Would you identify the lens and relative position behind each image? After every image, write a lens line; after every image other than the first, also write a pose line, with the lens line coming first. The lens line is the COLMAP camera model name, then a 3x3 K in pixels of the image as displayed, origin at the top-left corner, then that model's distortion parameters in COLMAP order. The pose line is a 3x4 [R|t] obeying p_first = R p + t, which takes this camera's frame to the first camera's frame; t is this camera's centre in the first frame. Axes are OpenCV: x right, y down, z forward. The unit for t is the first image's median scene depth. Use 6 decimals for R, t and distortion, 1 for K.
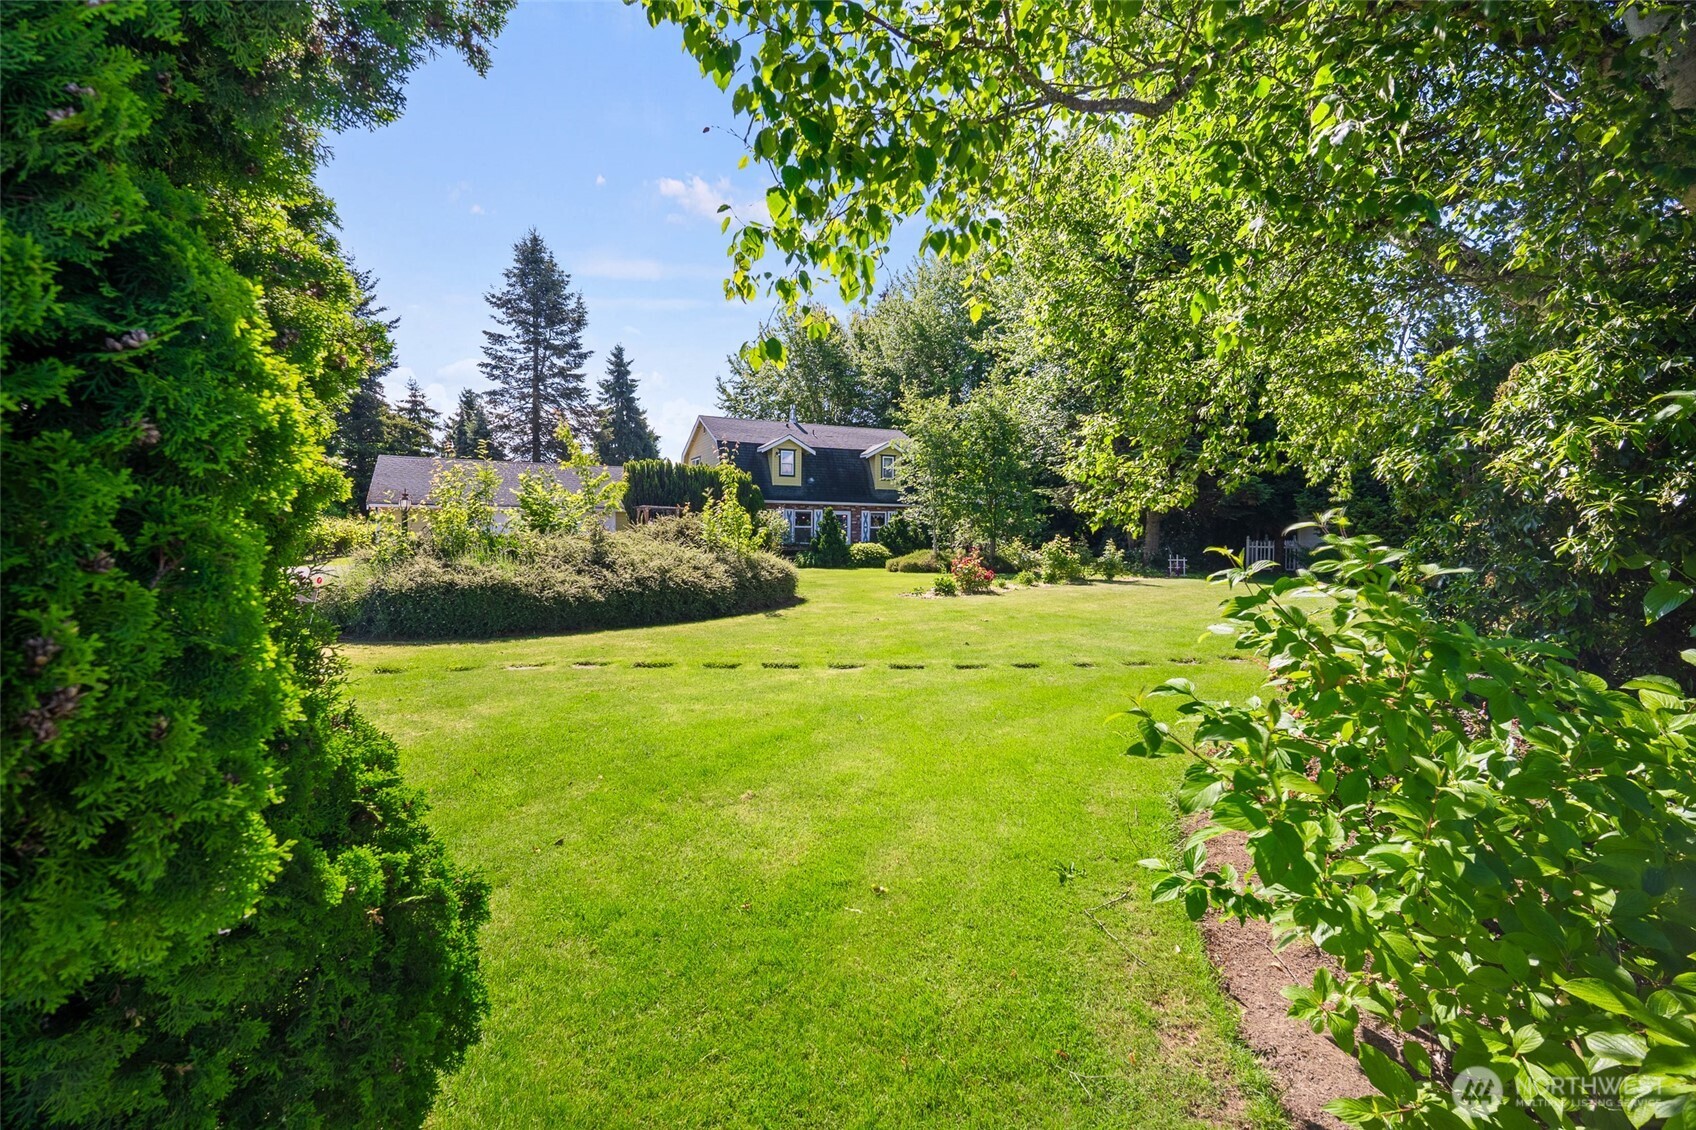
lens RADIAL K [[738.6, 0, 849.7], [0, 738.6, 558.3], [0, 0, 1]] dist [-0.014683, 0.005487]
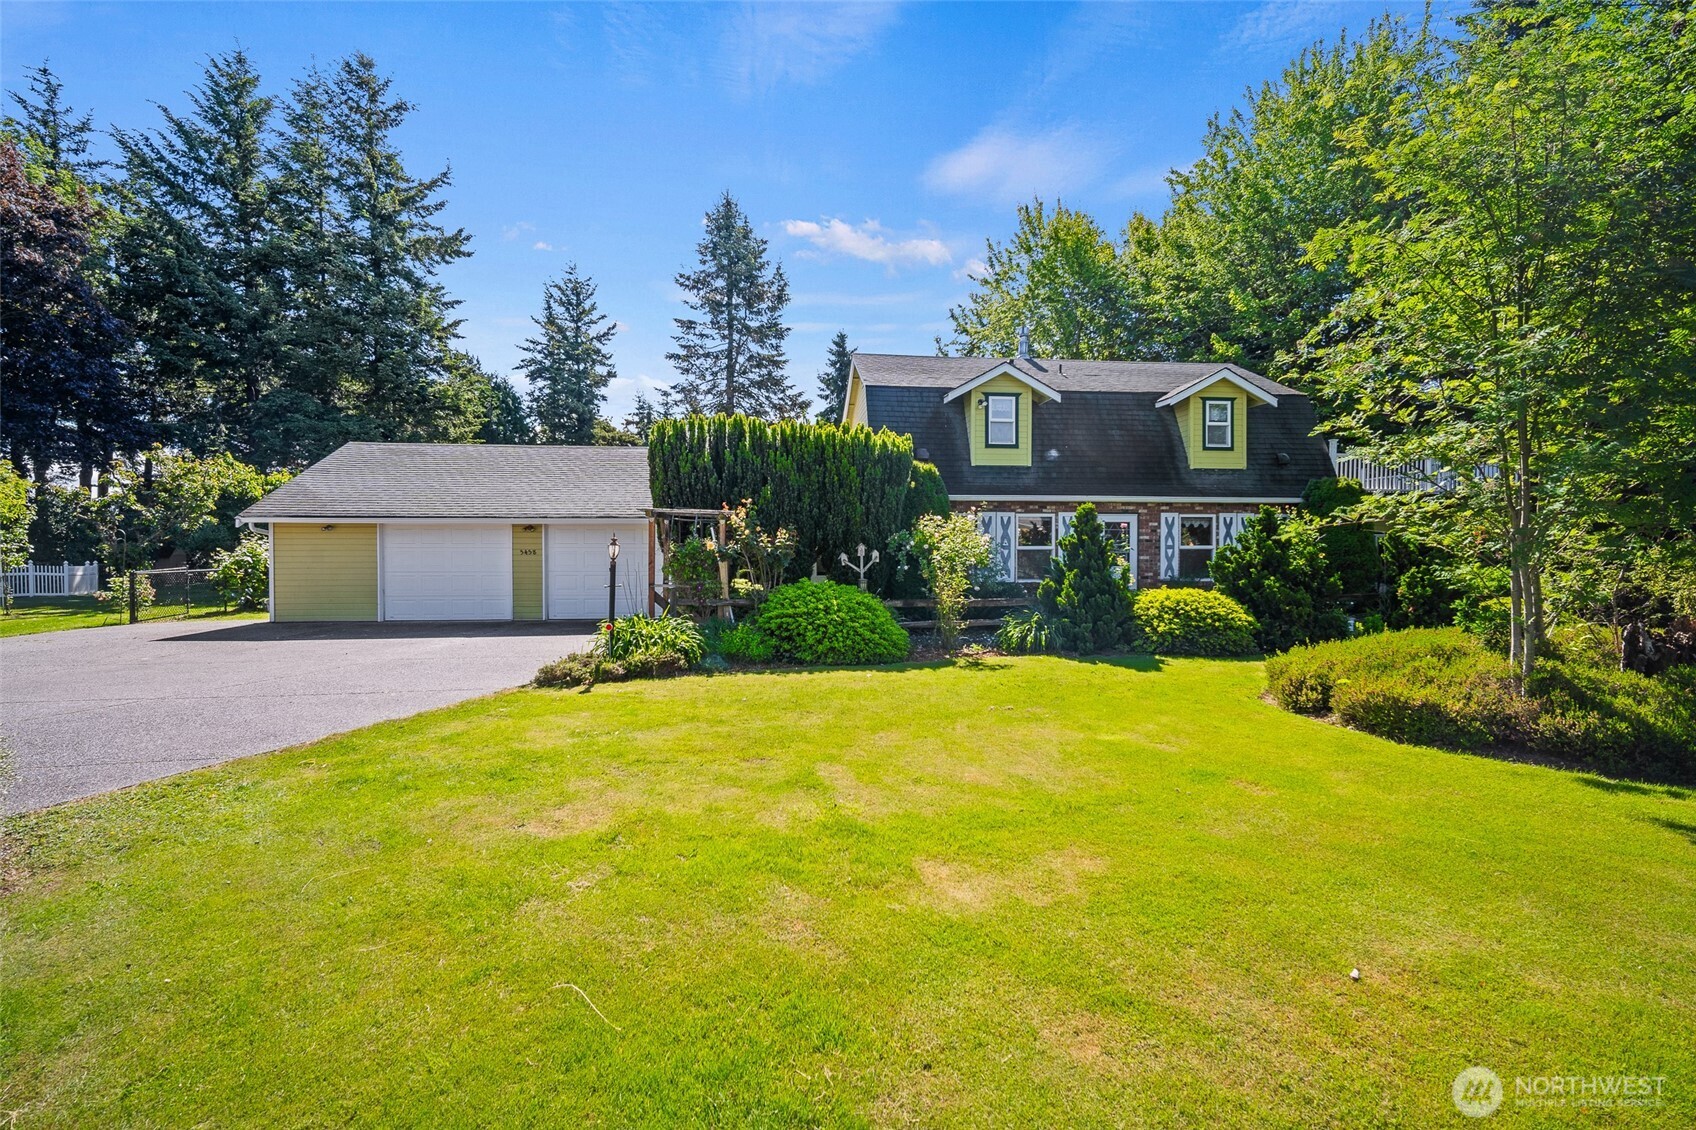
lens RADIAL K [[738.6, 0, 849.7], [0, 738.6, 558.3], [0, 0, 1]] dist [-0.014683, 0.005487]
pose [[0.936726, -0.002757, -0.350052, -0.004598], [-0.002866, 0.999875, -0.015544, -0.020533], [0.350052, 0.015564, 0.936601, 0.368296]]
